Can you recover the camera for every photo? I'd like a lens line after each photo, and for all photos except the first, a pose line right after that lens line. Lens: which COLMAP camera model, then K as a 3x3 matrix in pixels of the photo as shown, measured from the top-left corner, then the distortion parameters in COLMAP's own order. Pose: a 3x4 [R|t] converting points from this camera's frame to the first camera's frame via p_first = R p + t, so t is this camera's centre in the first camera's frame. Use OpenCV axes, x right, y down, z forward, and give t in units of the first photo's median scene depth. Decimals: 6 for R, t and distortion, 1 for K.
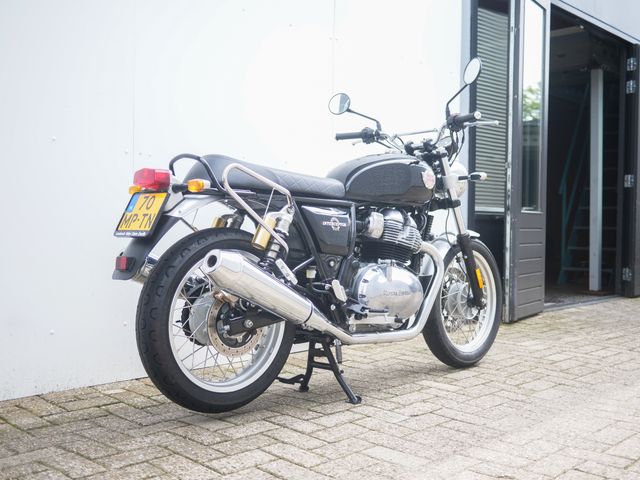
lens RADIAL K [[732.4, 0, 320.0], [0, 732.4, 240.0], [0, 0, 1]] dist [-0.004766, -0.001950]
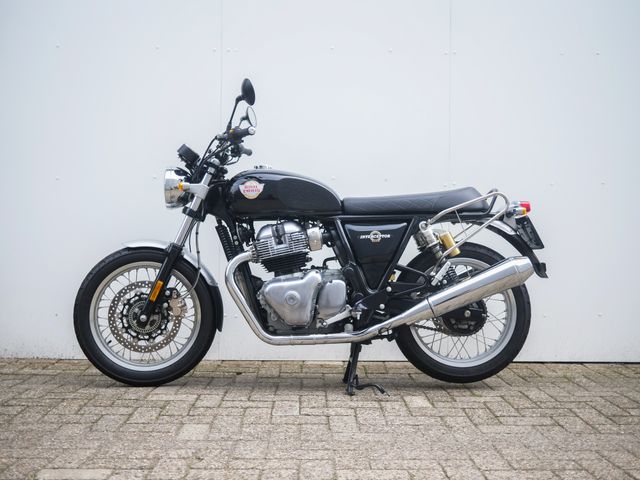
lens RADIAL K [[732.4, 0, 320.0], [0, 732.4, 240.0], [0, 0, 1]] dist [-0.004766, -0.001950]
pose [[0.706292, -0.008992, -0.707863, 0.907656], [-0.017700, 0.999382, -0.030356, 0.019930], [0.707699, 0.033969, 0.705697, 0.262264]]
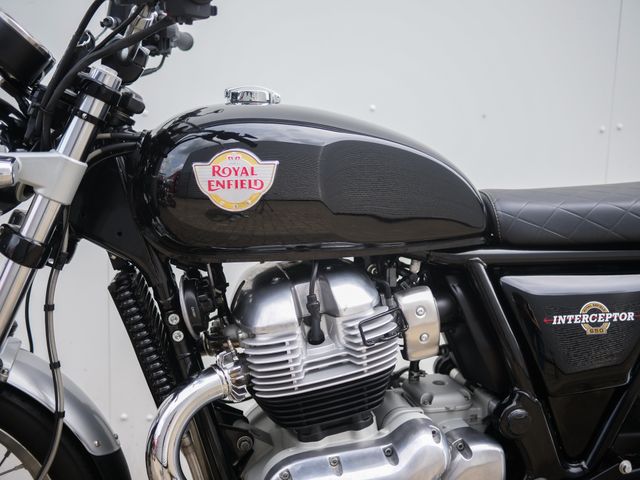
lens RADIAL K [[732.4, 0, 320.0], [0, 732.4, 240.0], [0, 0, 1]] dist [-0.004766, -0.001950]
pose [[0.819199, 0.100958, -0.564553, 0.211077], [-0.036220, 0.991526, 0.124756, -0.115649], [0.572365, -0.081752, 0.815914, 0.761579]]
